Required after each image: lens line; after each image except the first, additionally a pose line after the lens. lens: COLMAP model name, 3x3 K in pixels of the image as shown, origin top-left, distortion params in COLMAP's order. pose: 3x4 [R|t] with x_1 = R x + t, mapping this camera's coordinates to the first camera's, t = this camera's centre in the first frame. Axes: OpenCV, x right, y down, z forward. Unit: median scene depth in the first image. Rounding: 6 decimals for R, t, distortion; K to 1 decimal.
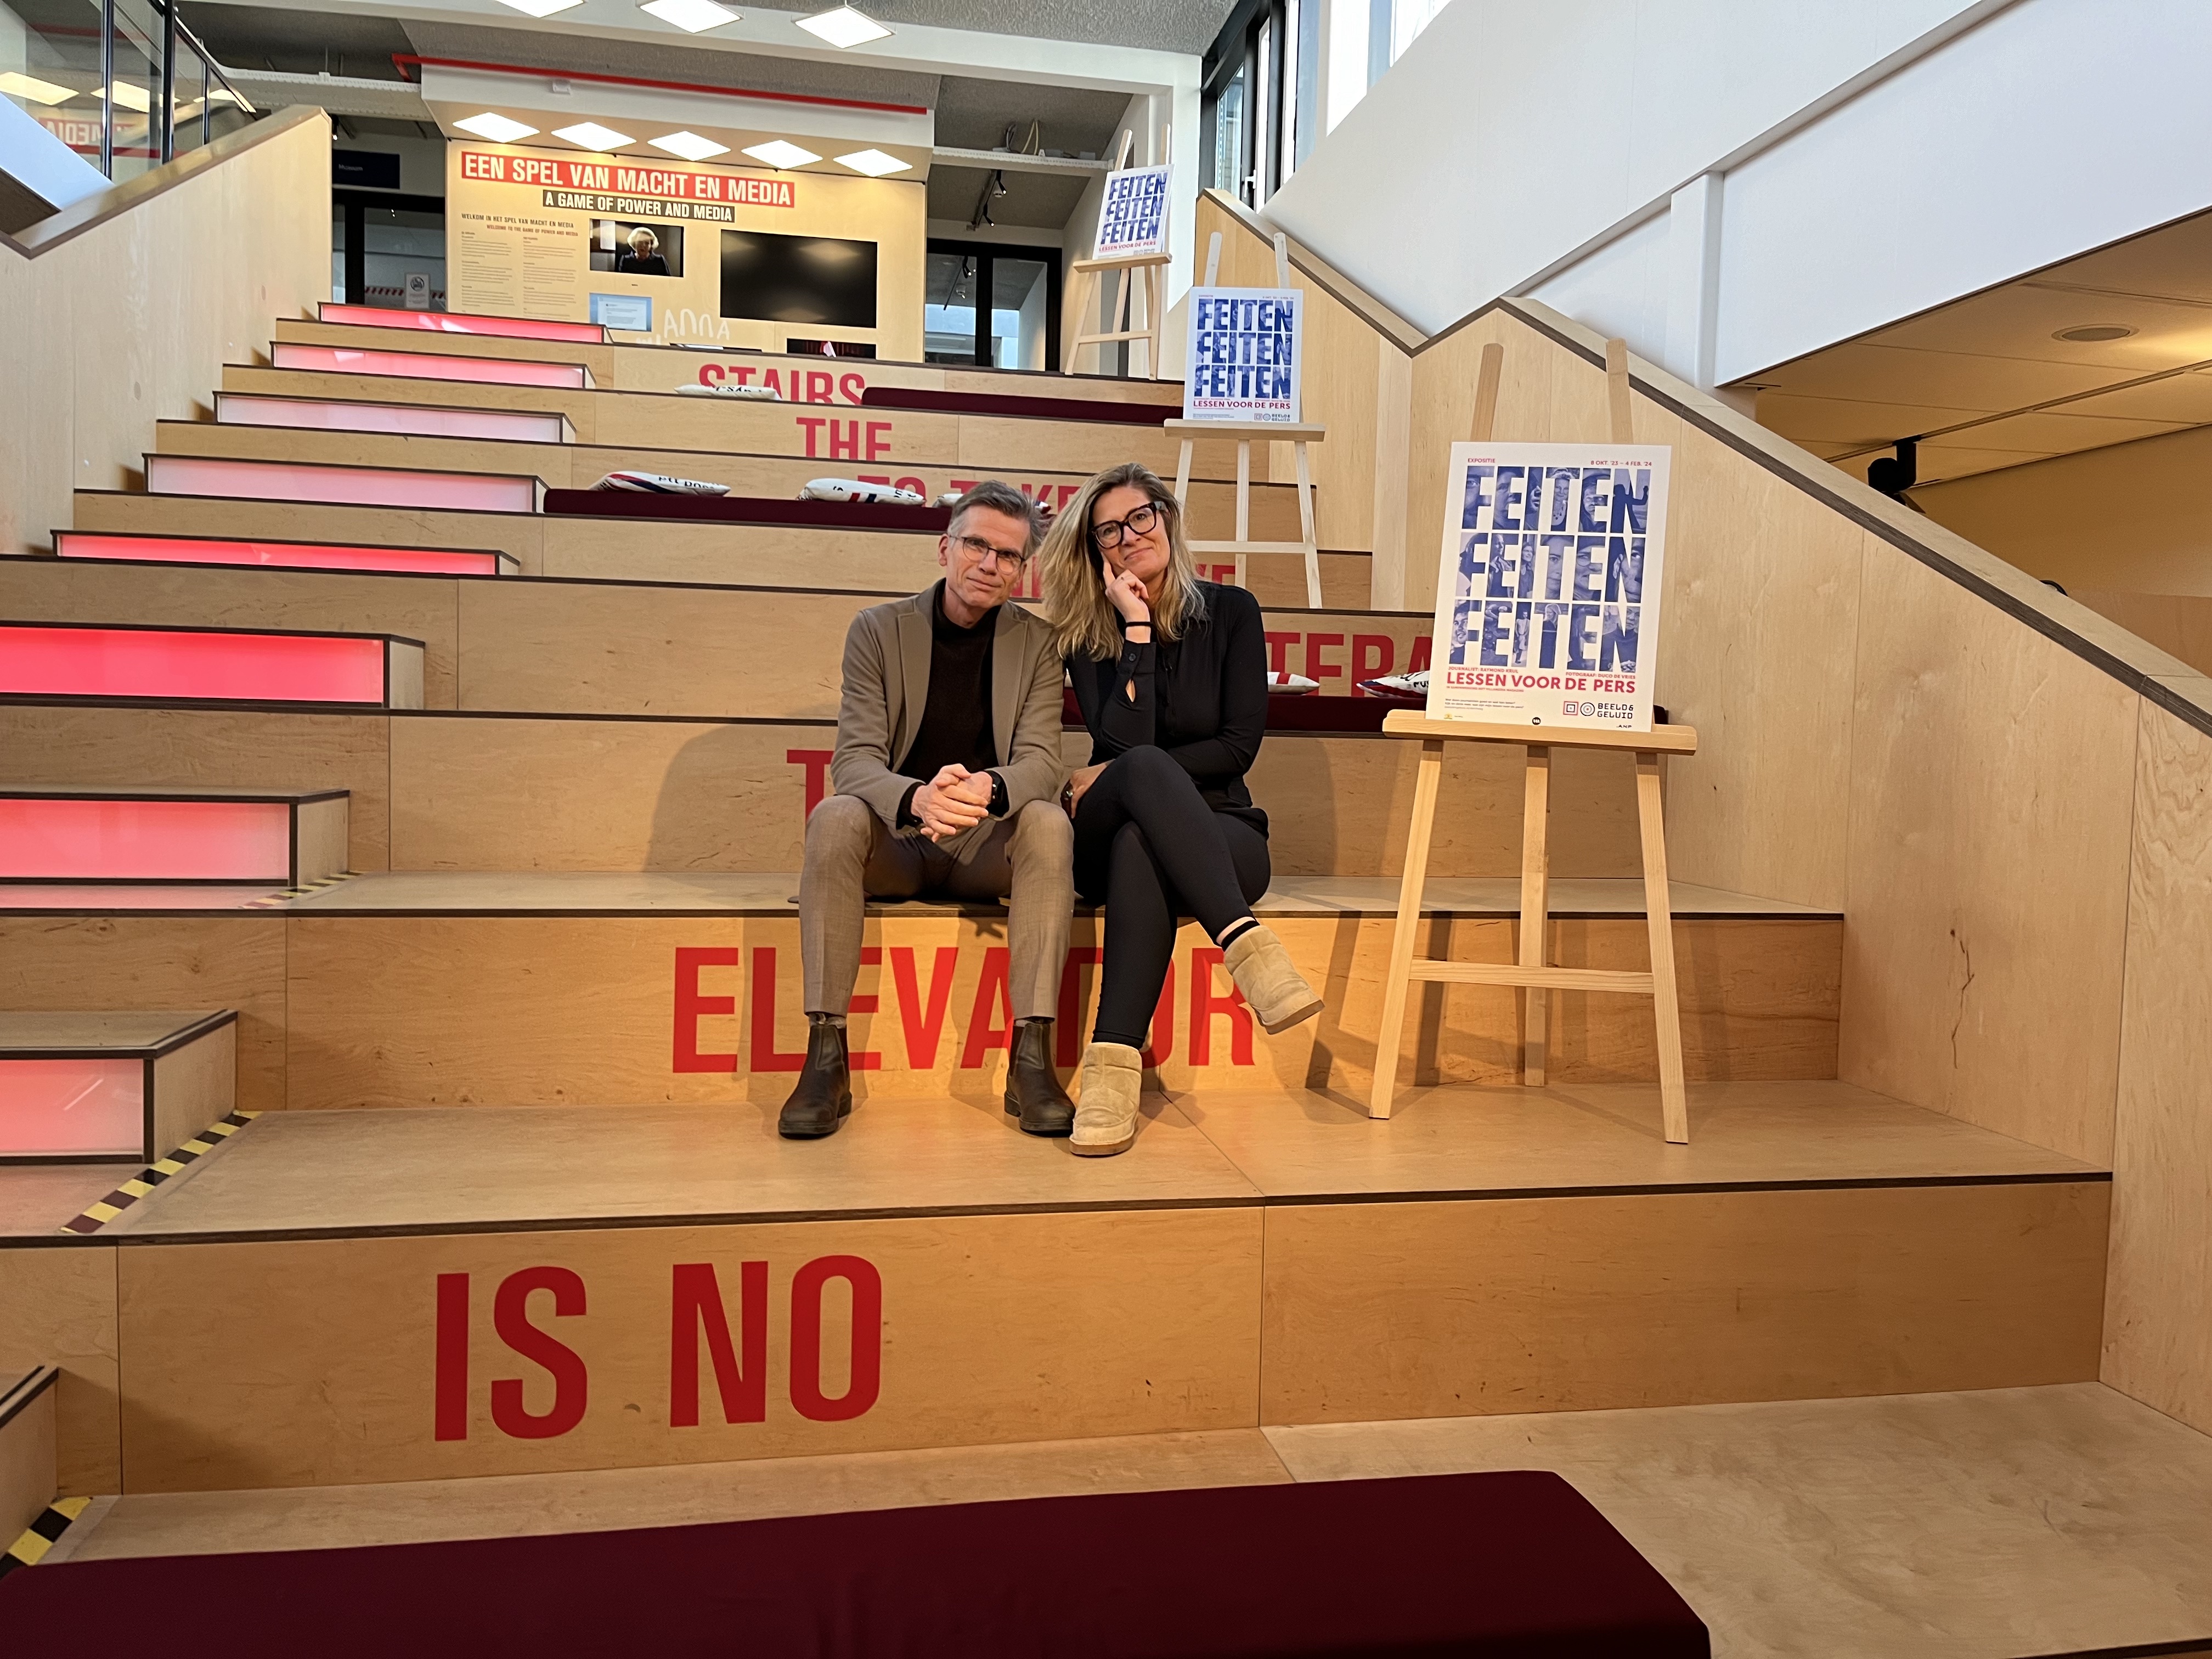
lens RADIAL K [[1669.4, 0, 1106.0], [0, 1669.4, 829.5], [0, 0, 1]] dist [0.076445, -0.110872]
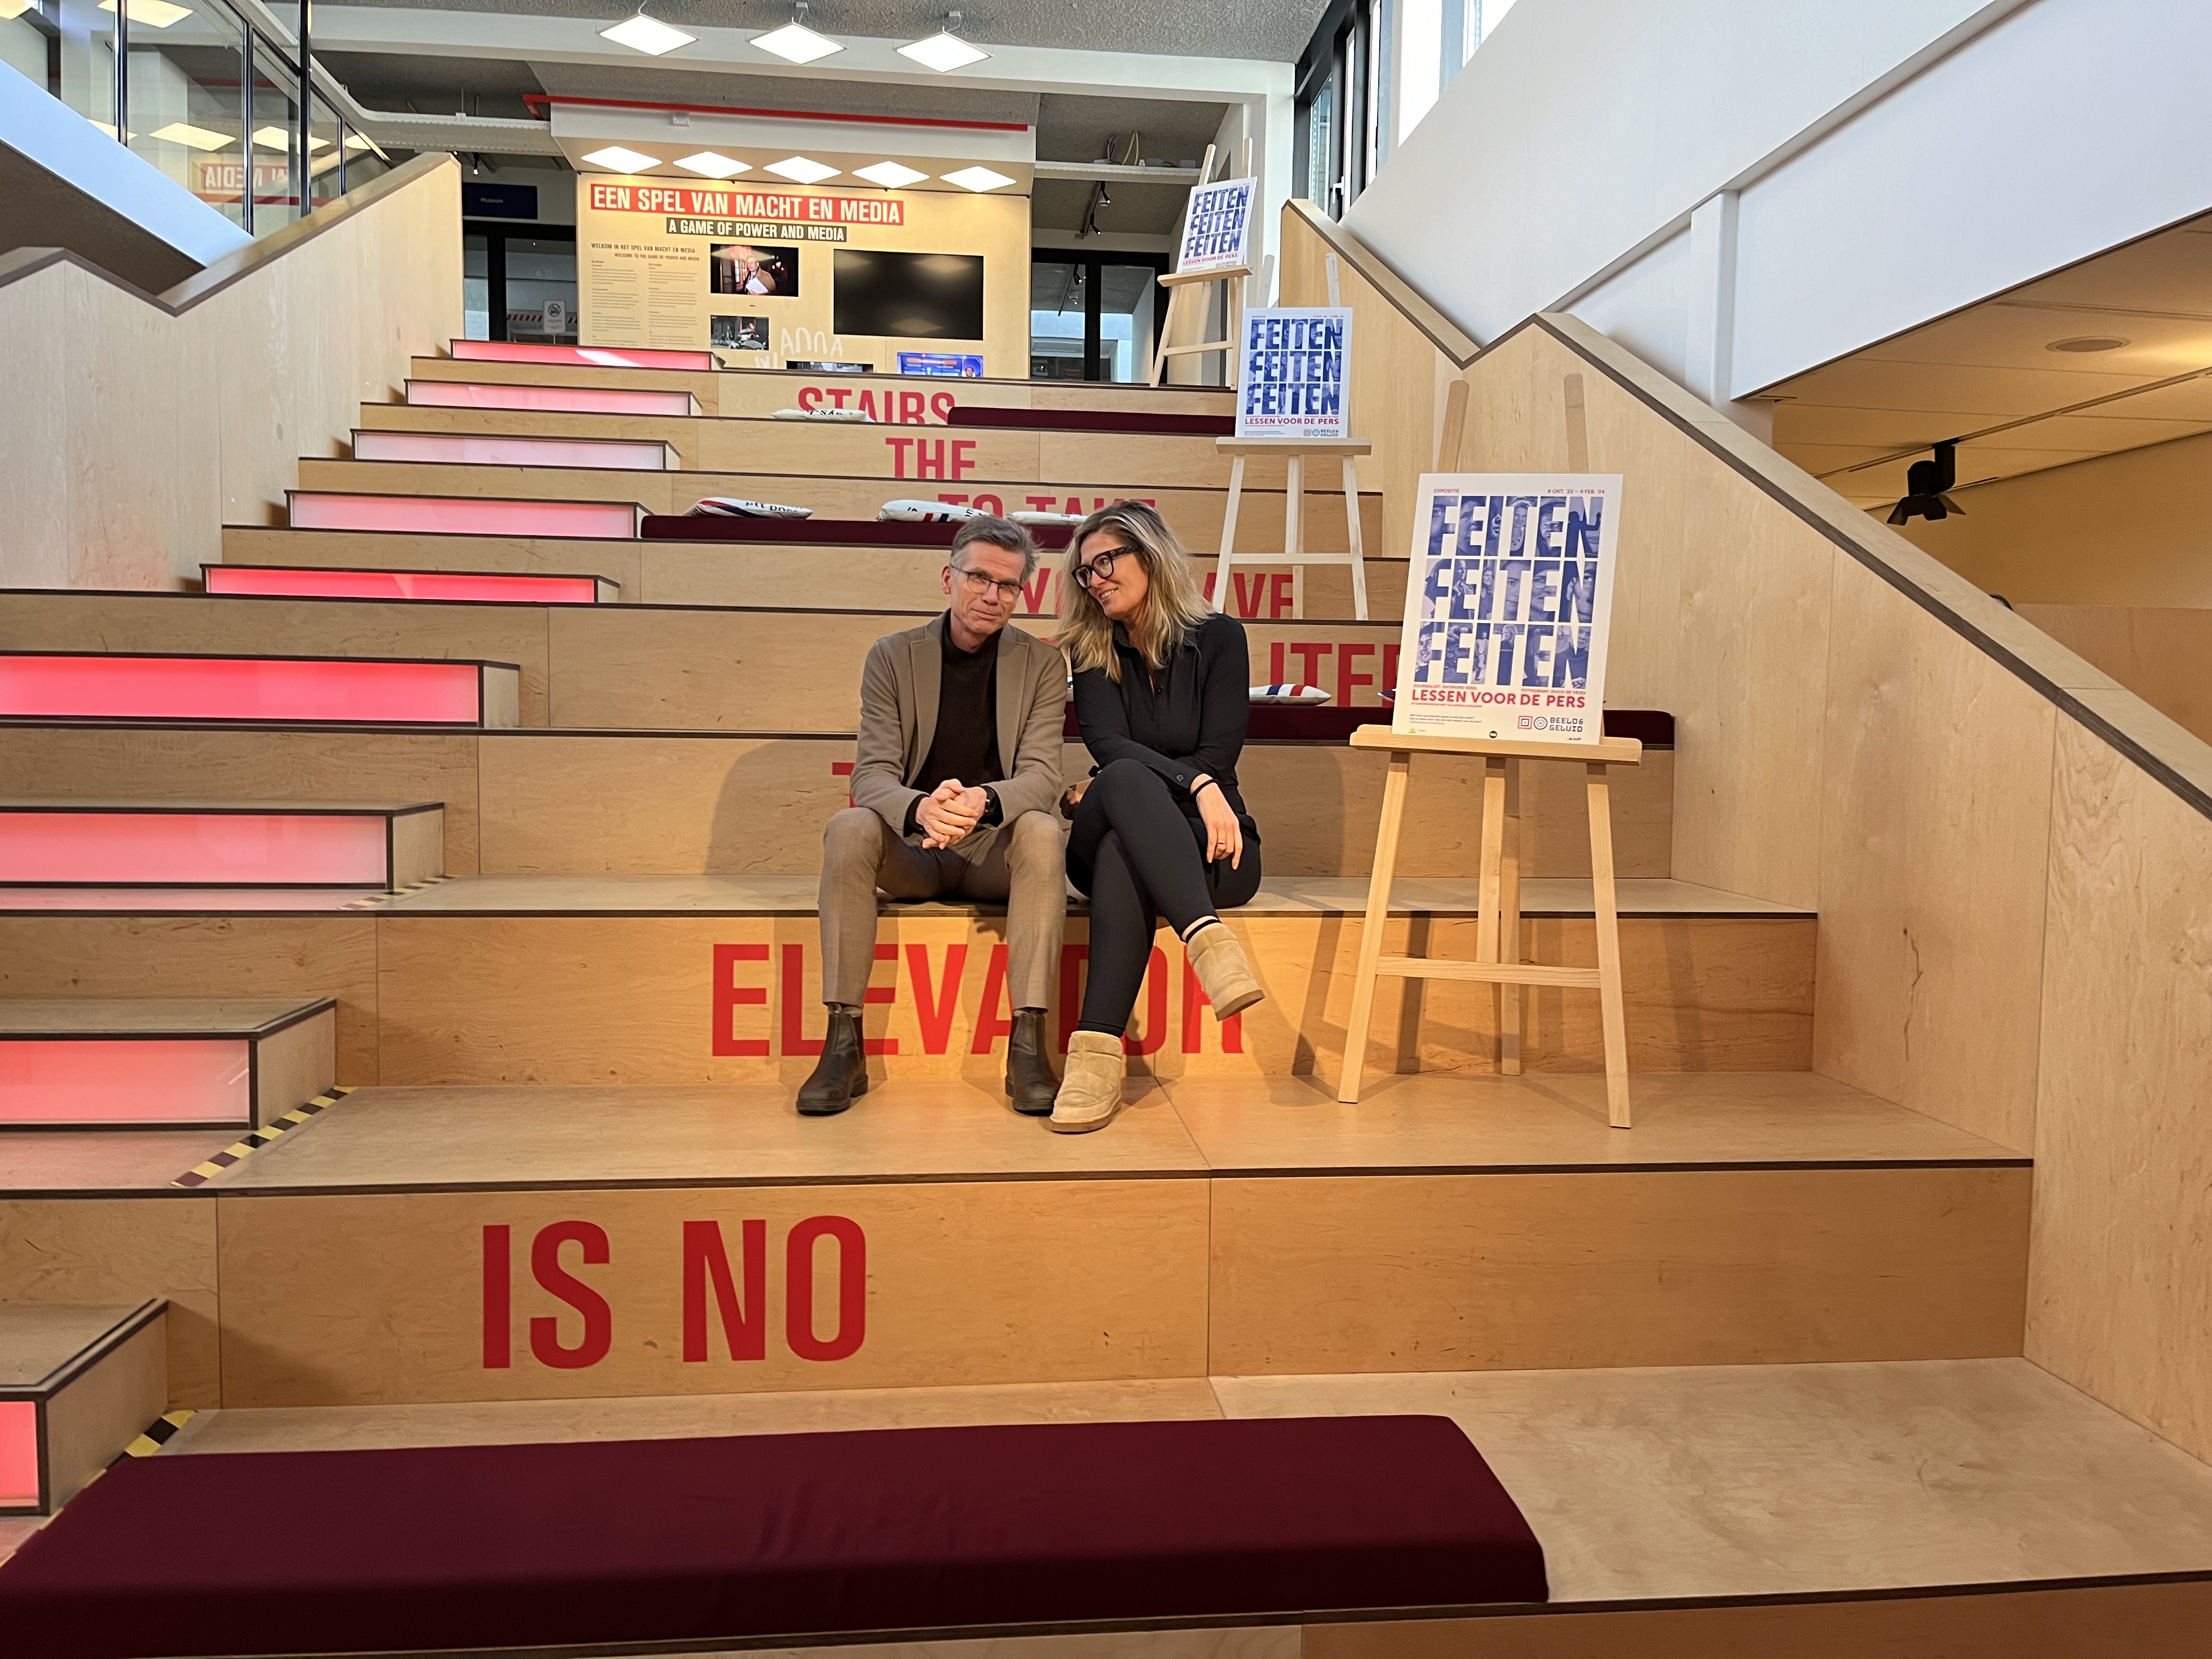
lens RADIAL K [[1664.3, 0, 1104.2], [0, 1664.3, 845.9], [0, 0, 1]] dist [0.070988, -0.097873]
pose [[0.996467, -0.003611, -0.083912, 0.094920], [0.004754, 0.999899, 0.013420, -0.008676], [0.083855, -0.013771, 0.996383, -0.084475]]
